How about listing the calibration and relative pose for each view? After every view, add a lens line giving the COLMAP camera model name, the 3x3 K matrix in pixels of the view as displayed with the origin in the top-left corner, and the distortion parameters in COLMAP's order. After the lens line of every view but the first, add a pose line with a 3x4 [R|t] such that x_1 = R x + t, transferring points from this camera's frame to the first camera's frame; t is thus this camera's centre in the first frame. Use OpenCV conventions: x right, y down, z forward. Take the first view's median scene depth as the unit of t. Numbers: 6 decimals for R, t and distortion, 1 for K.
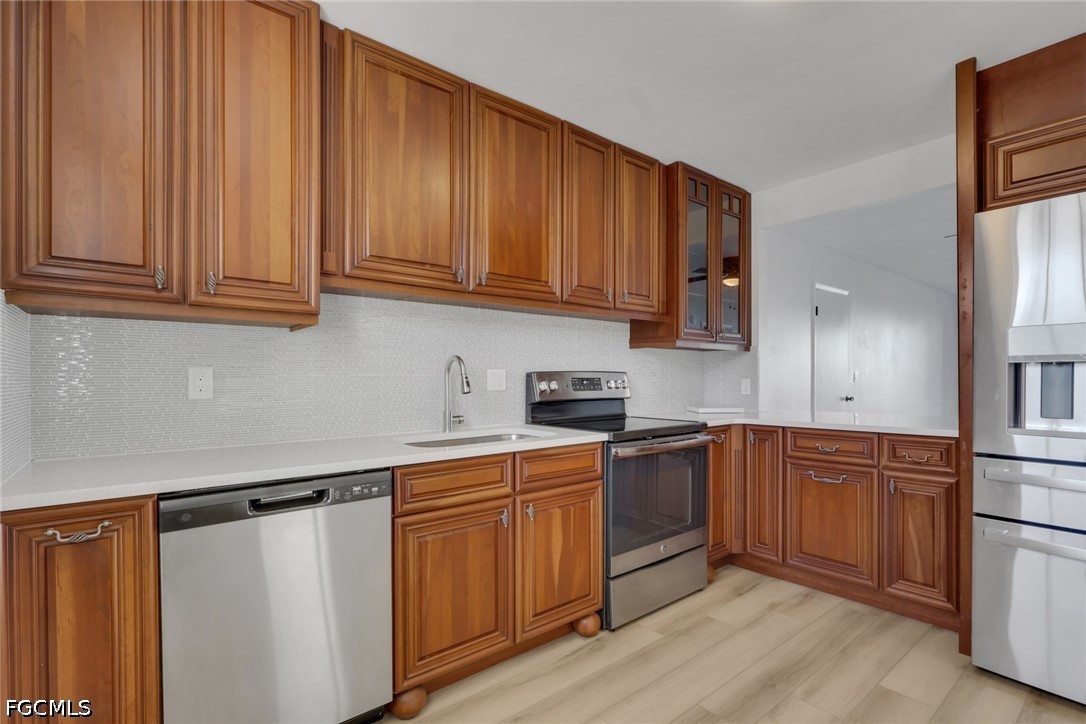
lens RADIAL K [[515.8, 0, 544.1], [0, 515.8, 381.8], [0, 0, 1]] dist [-0.000351, -0.000436]
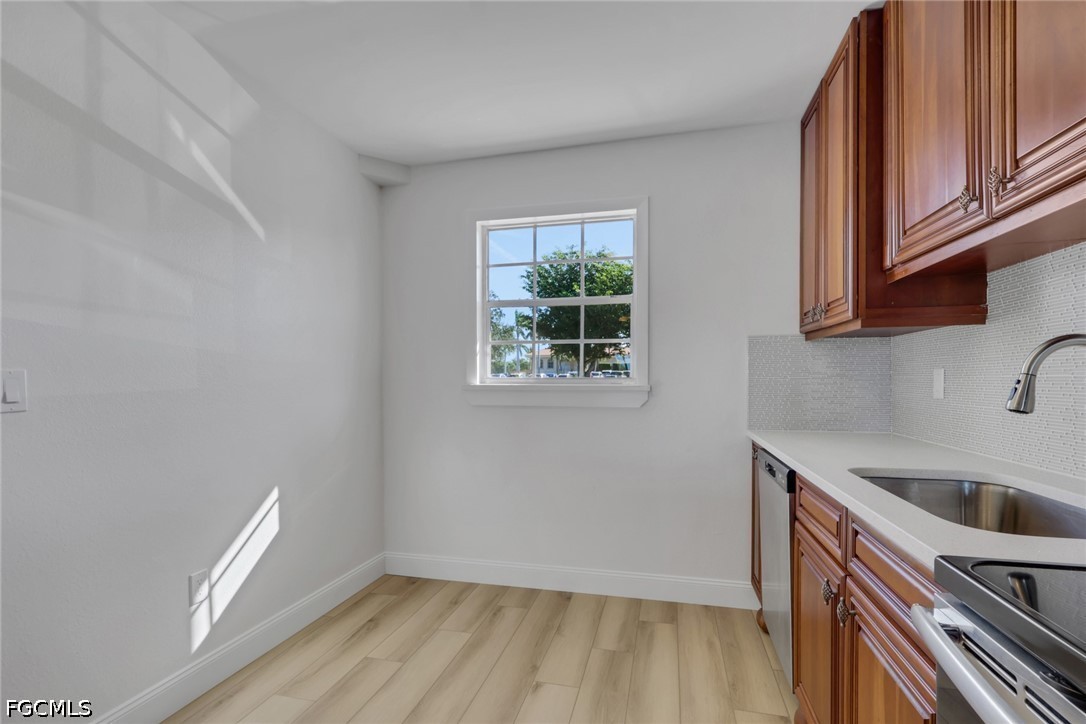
lens RADIAL K [[504.2, 0, 541.2], [0, 504.2, 366.7], [0, 0, 1]] dist [-0.001195, 0.000259]
pose [[-0.809621, -0.013175, -0.586806, 0.544617], [0.000523, 0.999731, -0.023168, -0.008080], [0.586953, -0.019064, -0.809396, 1.153947]]
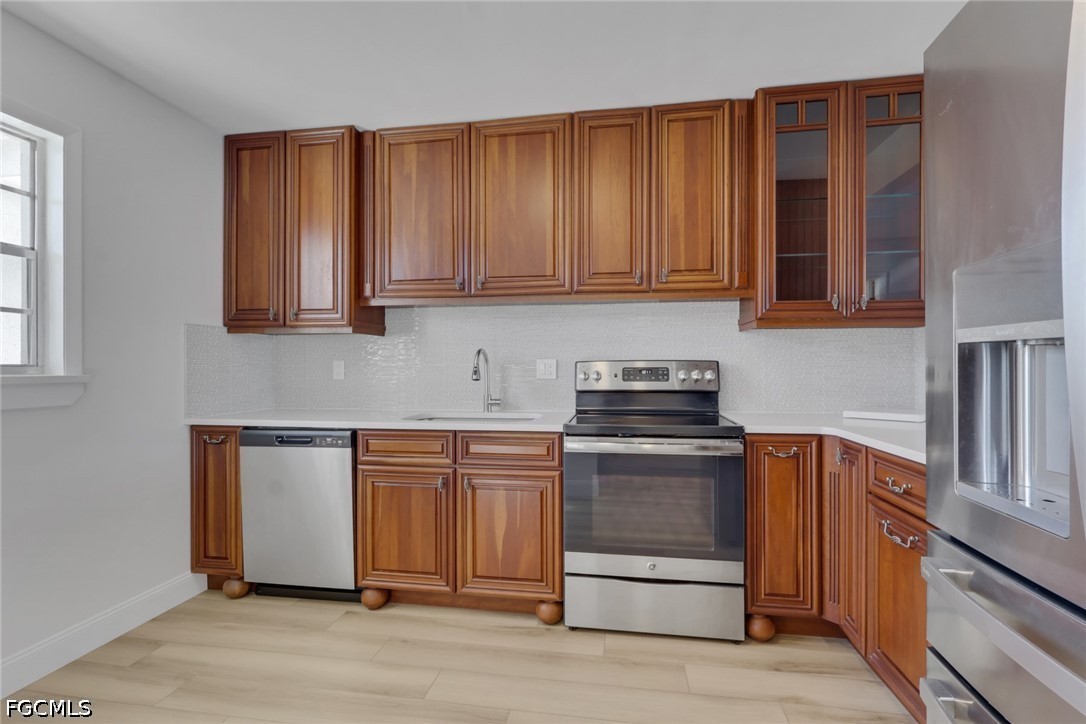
lens RADIAL K [[504.2, 0, 541.2], [0, 504.2, 366.7], [0, 0, 1]] dist [-0.001195, 0.000259]
pose [[0.653143, 0.003886, -0.757225, 0.858421], [-0.005956, 0.999982, -0.000006, -0.010534], [0.757211, 0.004514, 0.653154, 0.355803]]
